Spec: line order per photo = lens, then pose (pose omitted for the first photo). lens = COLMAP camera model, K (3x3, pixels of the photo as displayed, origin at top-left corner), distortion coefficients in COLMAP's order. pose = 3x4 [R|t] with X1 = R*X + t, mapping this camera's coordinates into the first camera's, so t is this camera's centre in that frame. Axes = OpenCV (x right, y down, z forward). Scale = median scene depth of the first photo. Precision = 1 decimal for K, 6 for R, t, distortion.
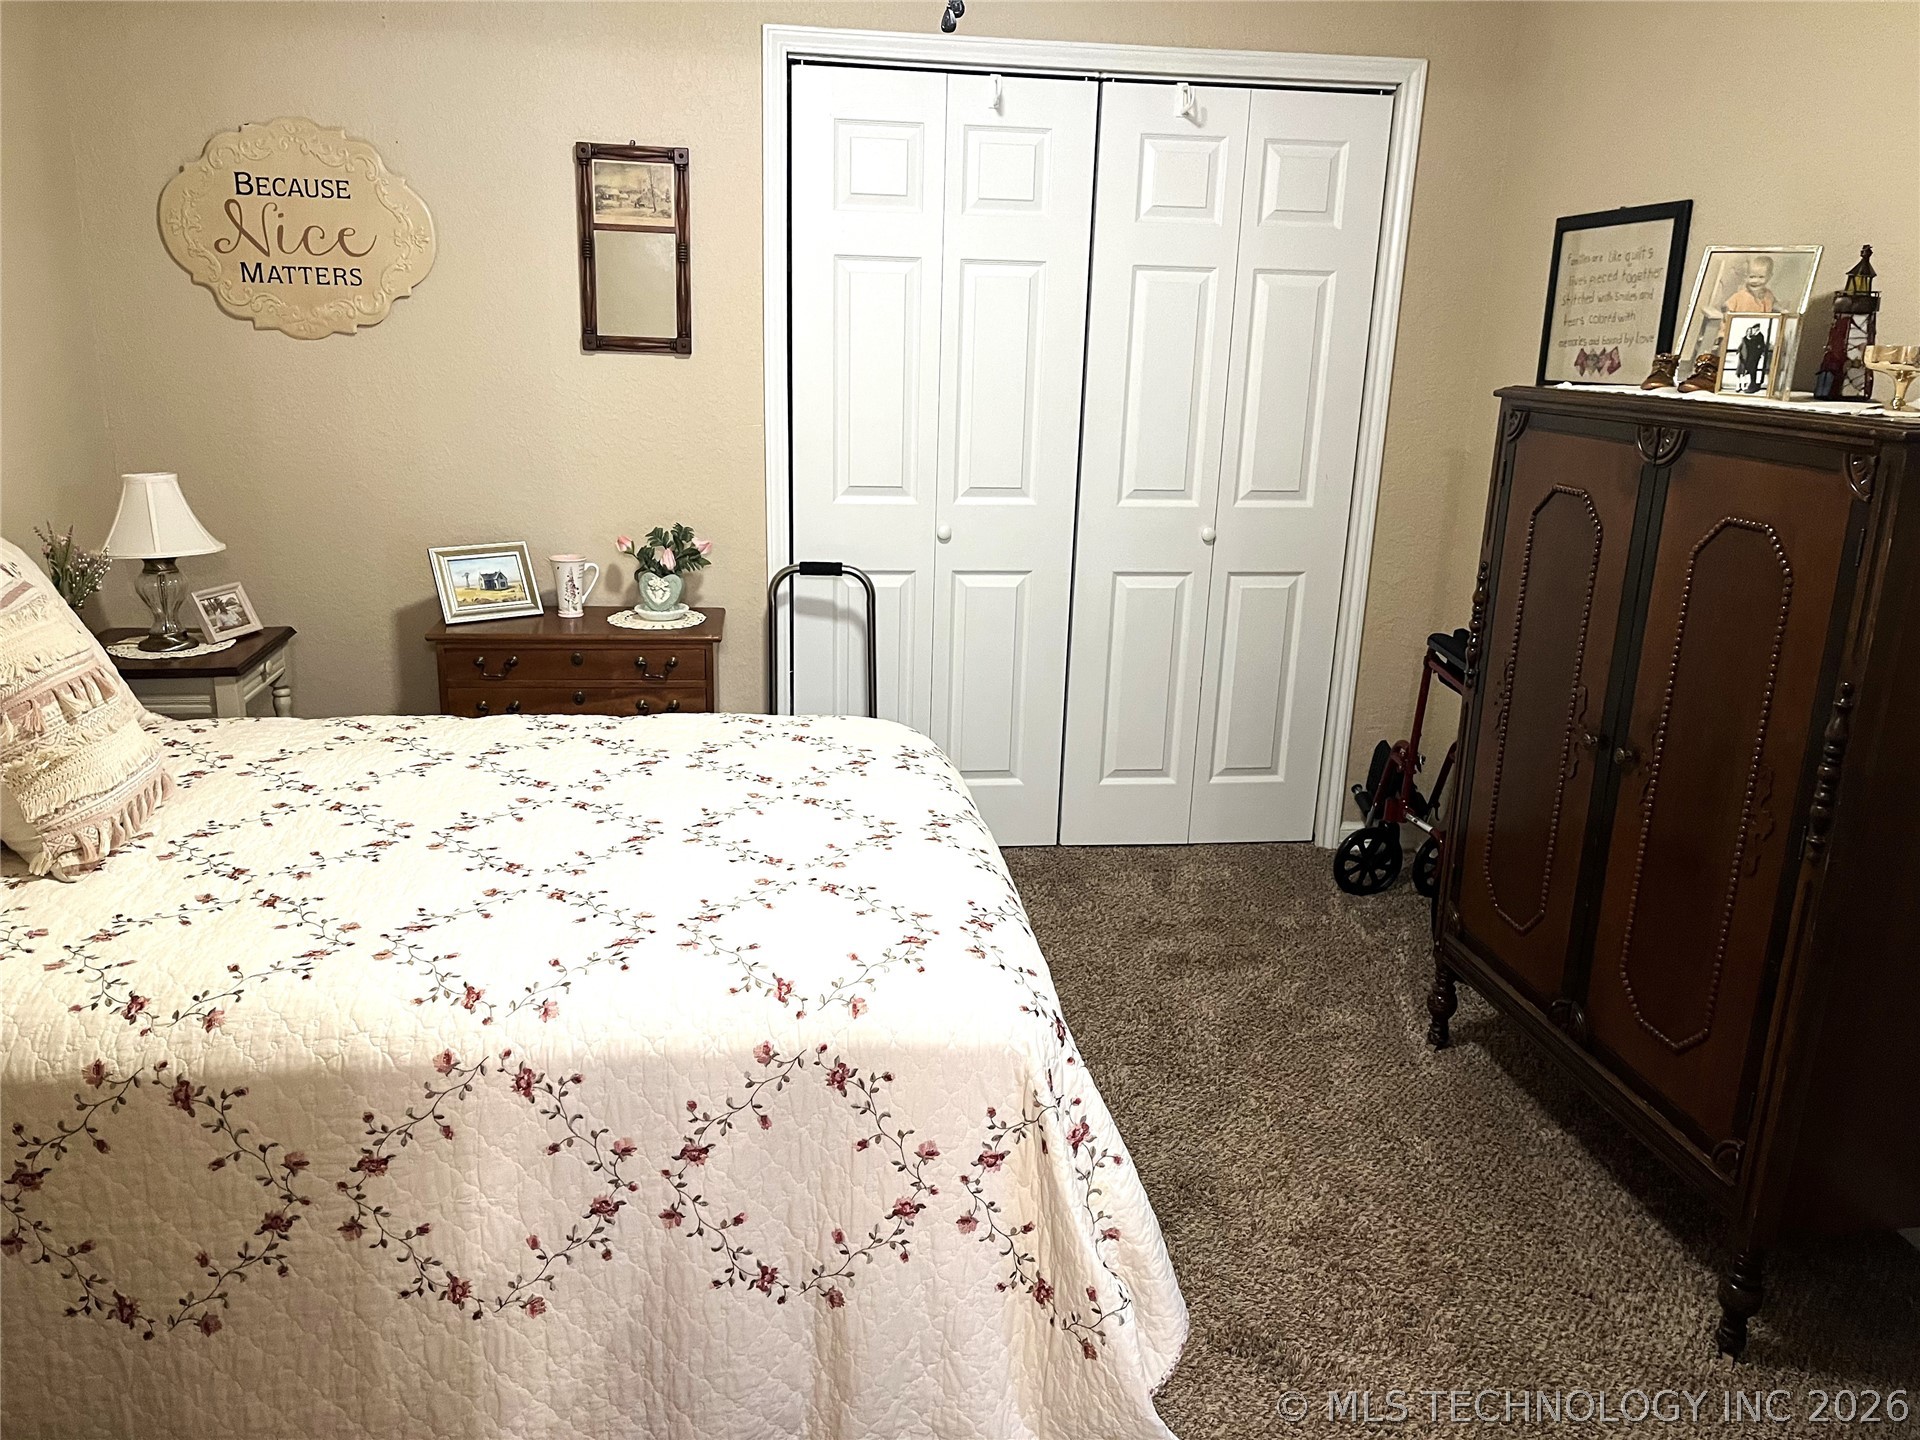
lens RADIAL K [[1439.7, 0, 951.9], [0, 1439.7, 727.1], [0, 0, 1]] dist [0.034934, -0.044222]
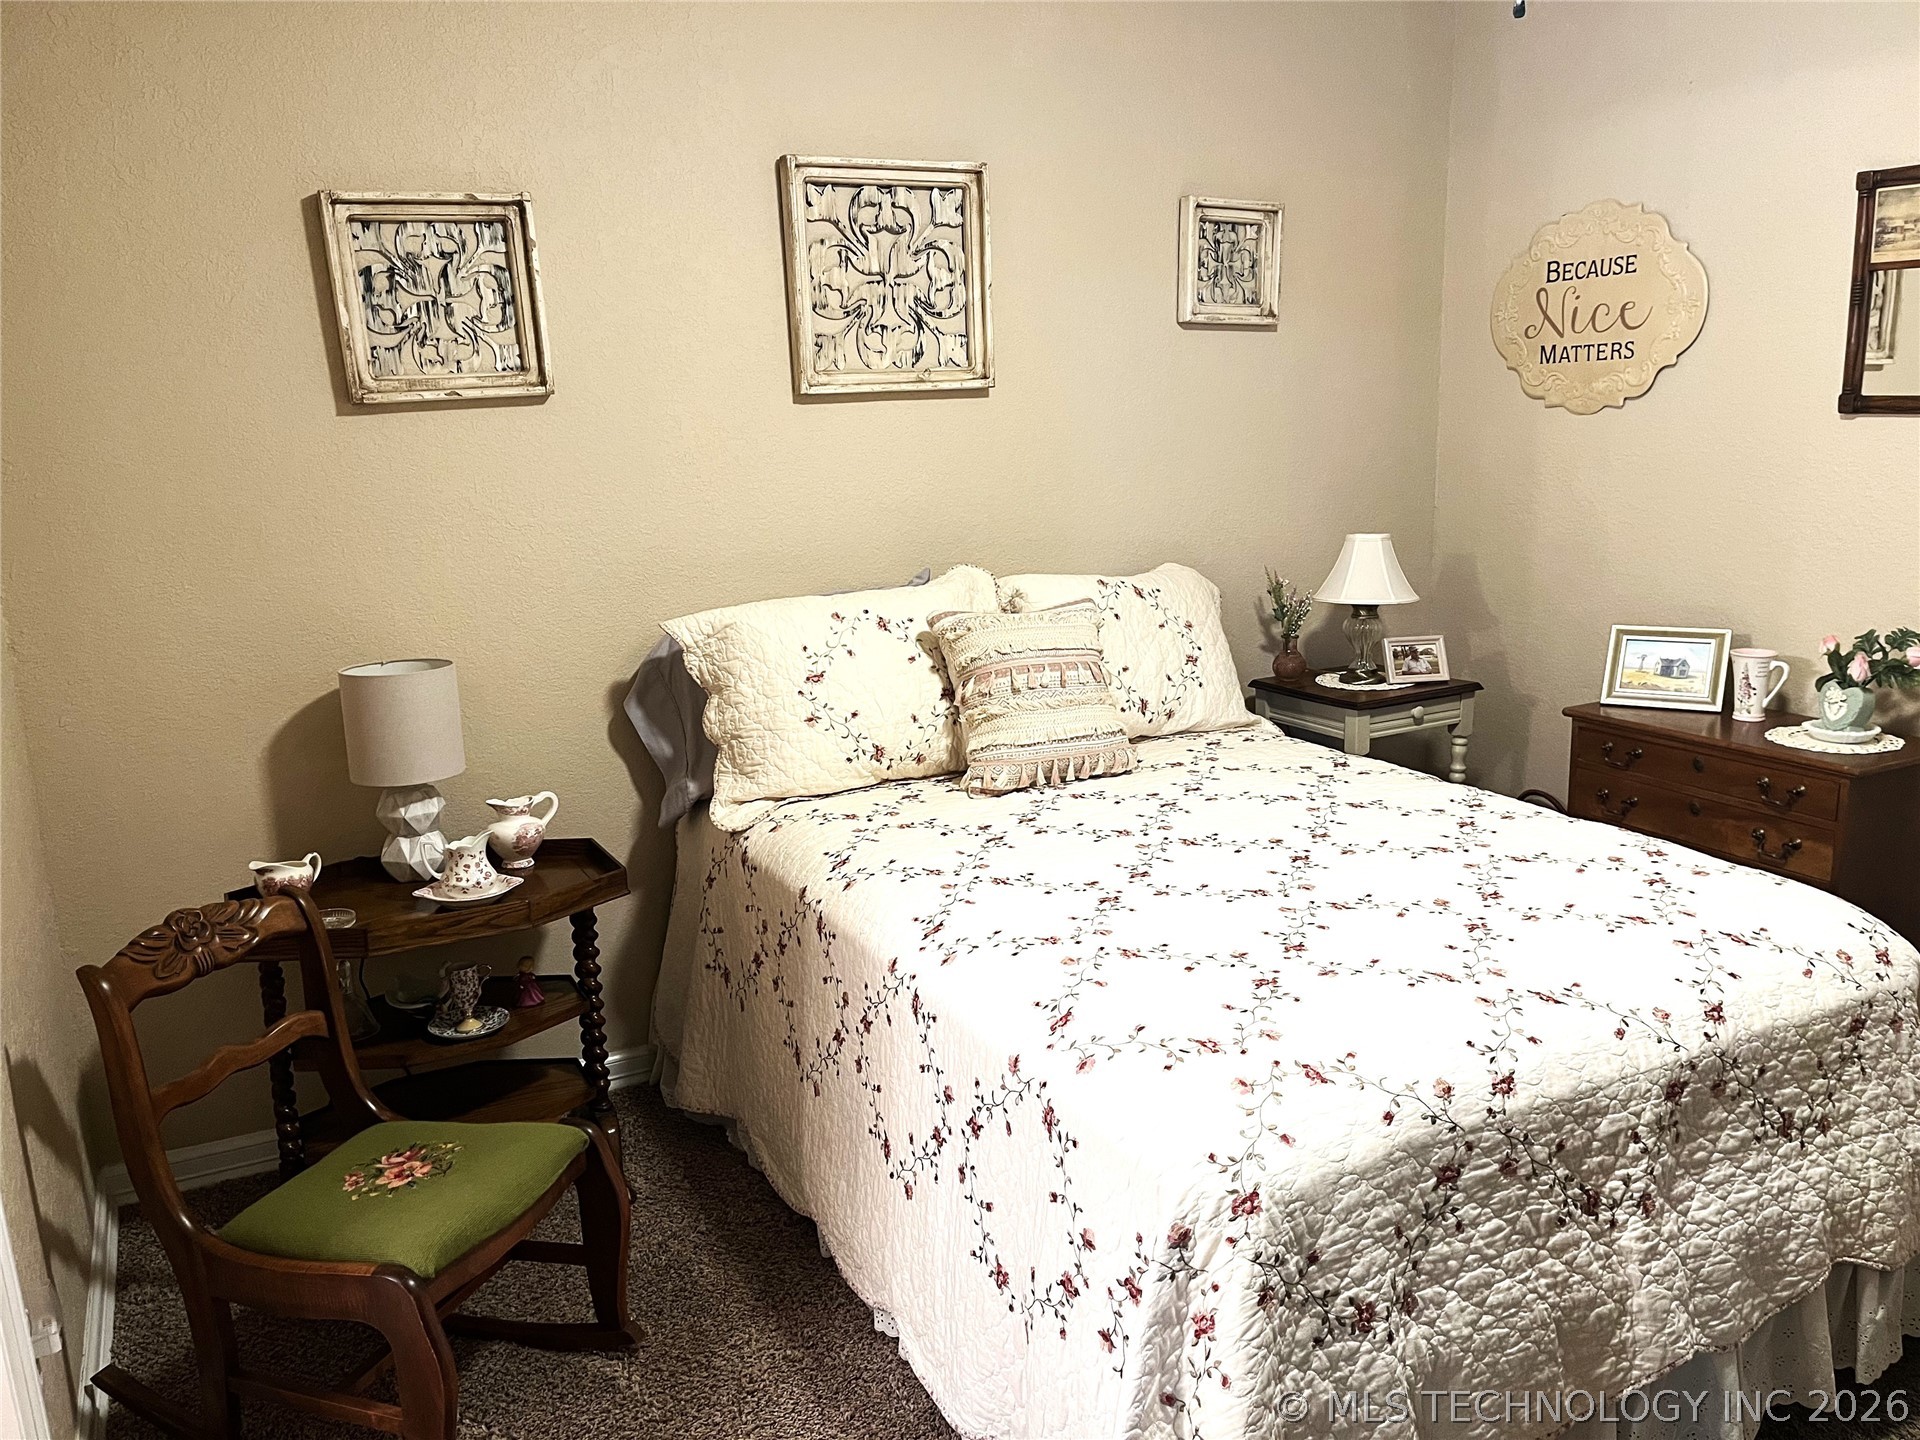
lens RADIAL K [[1439.7, 0, 951.6], [0, 1439.7, 723.6], [0, 0, 1]] dist [0.034934, -0.044222]
pose [[0.330988, 0.163442, -0.929373, 0.405365], [-0.218311, 0.971429, 0.093089, -0.054135], [0.918035, 0.172081, 0.357212, 0.267462]]
